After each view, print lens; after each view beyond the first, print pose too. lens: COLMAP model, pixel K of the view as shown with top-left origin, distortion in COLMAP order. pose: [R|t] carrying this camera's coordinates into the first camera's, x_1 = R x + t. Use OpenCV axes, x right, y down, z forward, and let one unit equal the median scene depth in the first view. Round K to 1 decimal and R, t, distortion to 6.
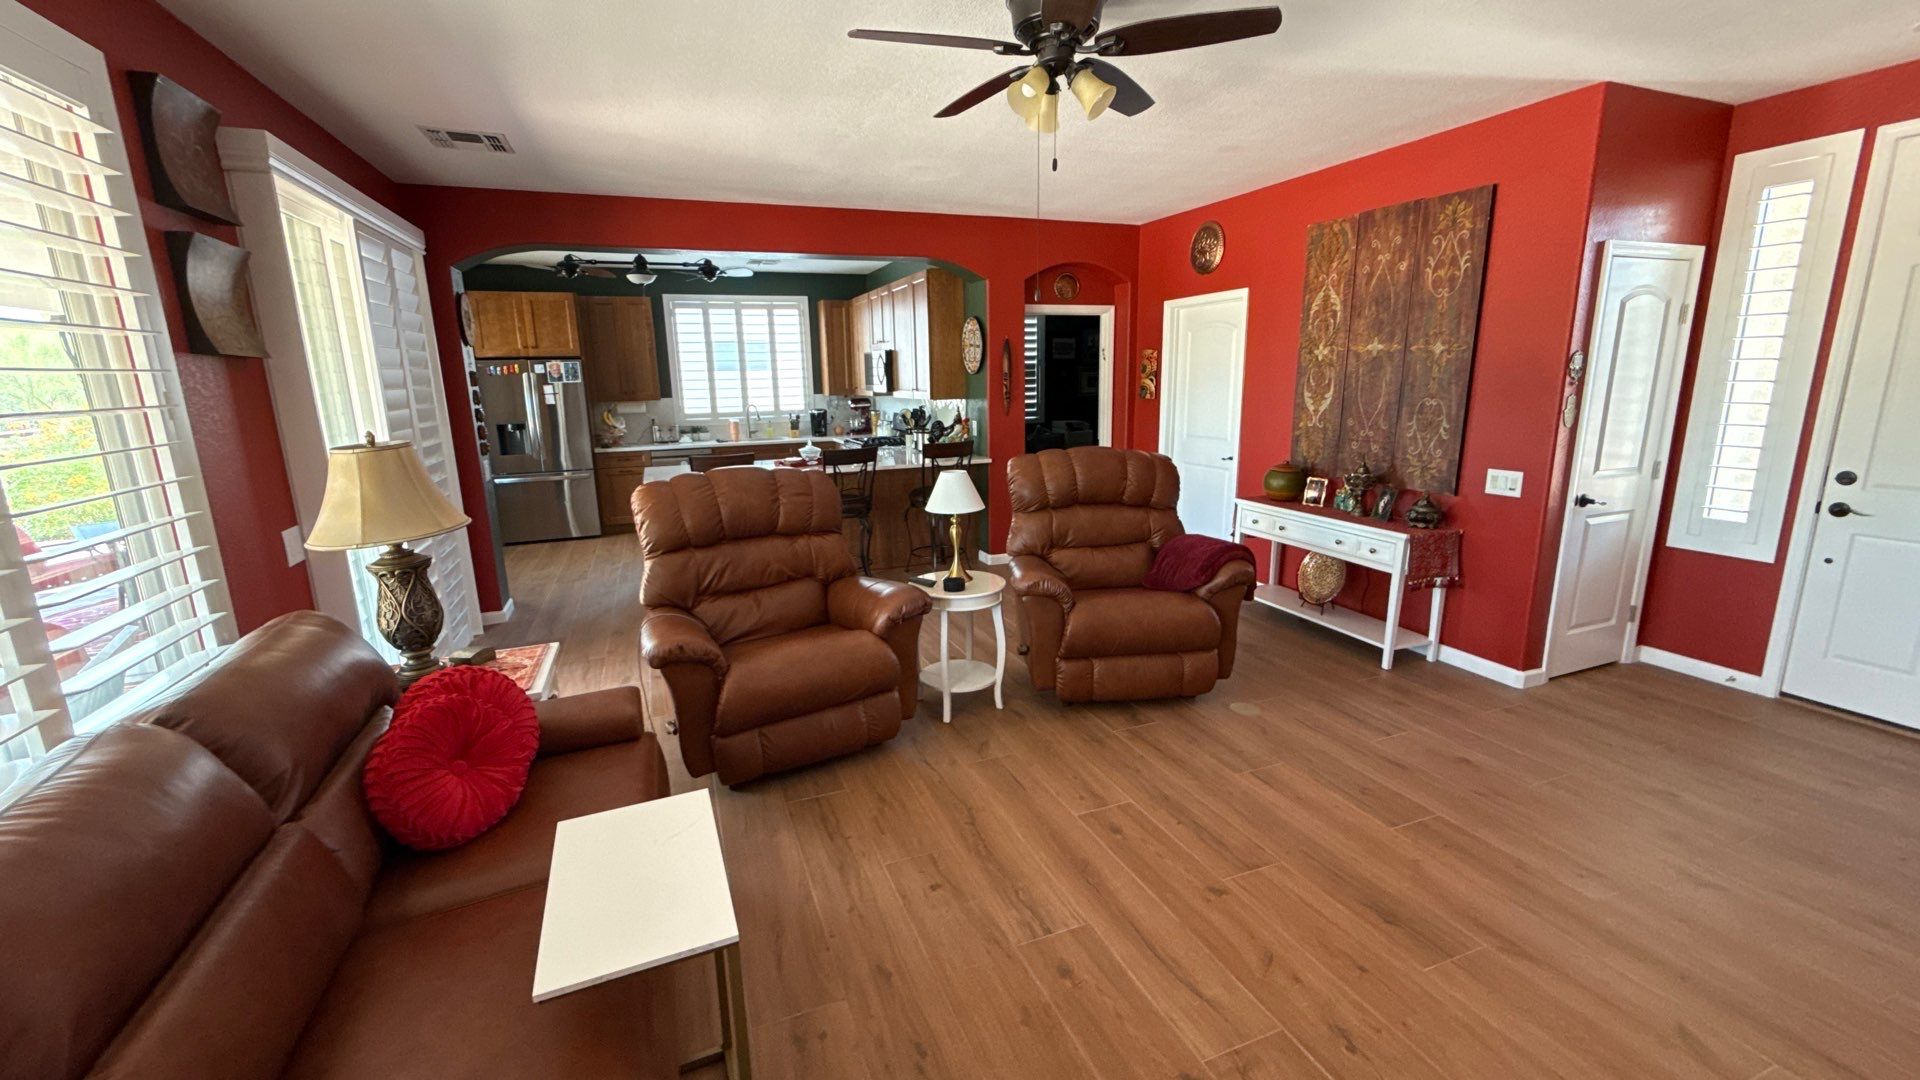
lens RADIAL K [[762.8, 0, 959.5], [0, 762.8, 537.3], [0, 0, 1]] dist [-0.001468, -0.000111]
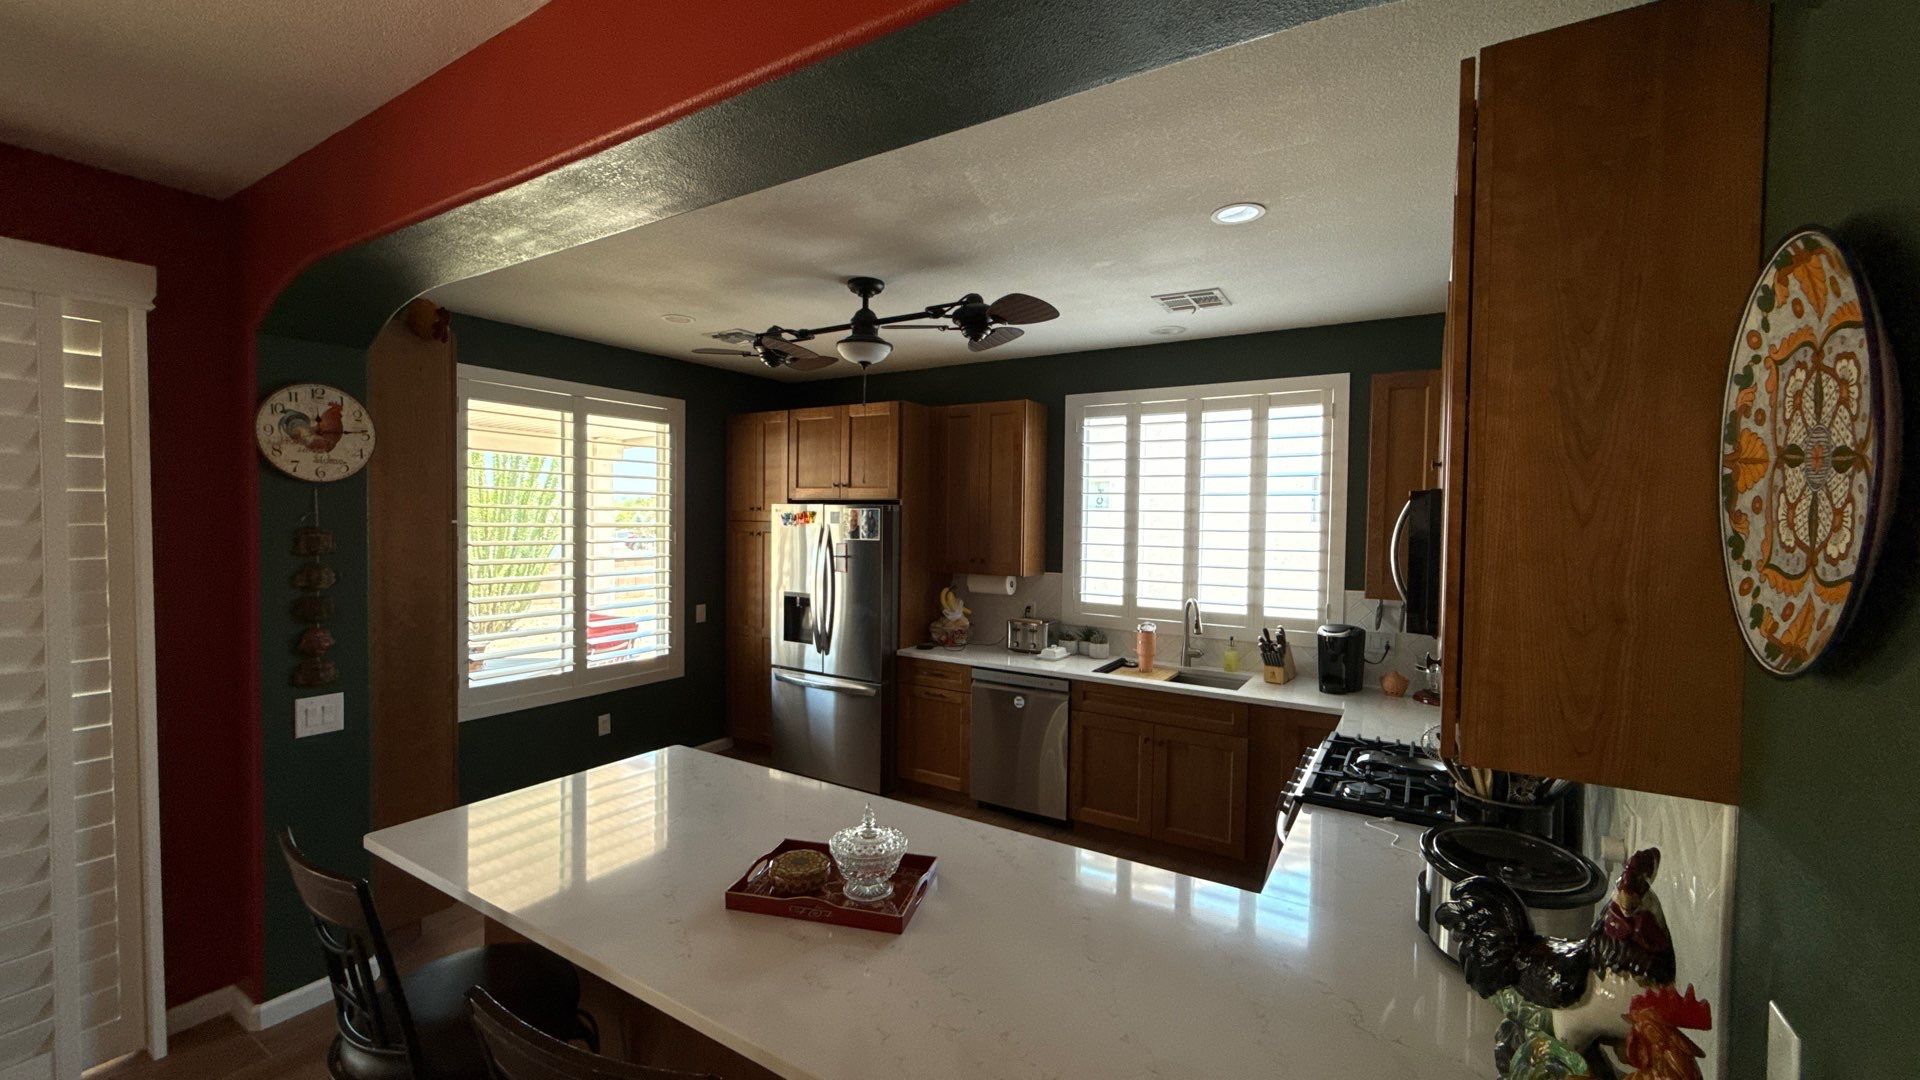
lens RADIAL K [[762.8, 0, 955.3], [0, 762.8, 536.9], [0, 0, 1]] dist [-0.001468, -0.000111]
pose [[0.594424, 0.051019, -0.802532, 0.026425], [-0.195512, 0.977209, -0.082689, -0.144204], [0.780023, 0.206057, 0.590851, 0.589594]]
